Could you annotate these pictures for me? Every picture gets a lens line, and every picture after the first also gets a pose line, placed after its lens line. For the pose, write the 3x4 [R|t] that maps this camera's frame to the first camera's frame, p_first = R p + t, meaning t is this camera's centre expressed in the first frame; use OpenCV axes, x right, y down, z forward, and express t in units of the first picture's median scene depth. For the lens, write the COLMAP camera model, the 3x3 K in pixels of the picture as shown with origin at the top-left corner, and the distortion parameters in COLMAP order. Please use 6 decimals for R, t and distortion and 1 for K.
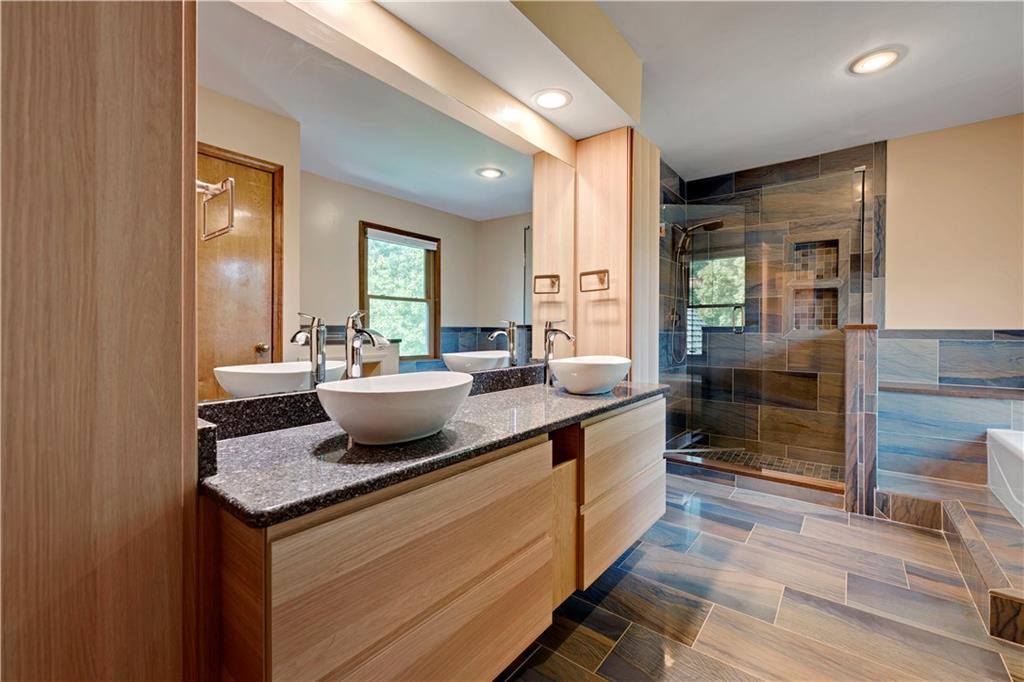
lens RADIAL K [[427.5, 0, 512.0], [0, 427.5, 333.5], [0, 0, 1]] dist [-0.001198, -0.000040]
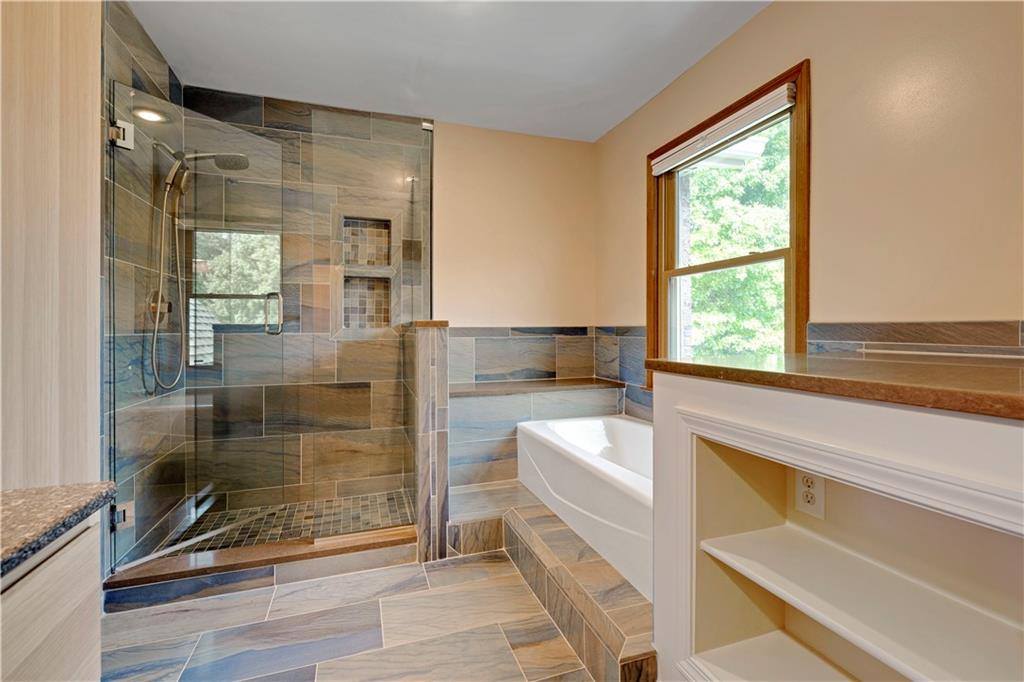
lens RADIAL K [[427.5, 0, 495.5], [0, 427.5, 324.5], [0, 0, 1]] dist [-0.001198, -0.000040]
pose [[0.538480, 0.004139, 0.842628, 0.168689], [0.013858, 0.999809, -0.013767, -0.001120], [-0.842525, 0.019090, 0.538320, 0.379123]]
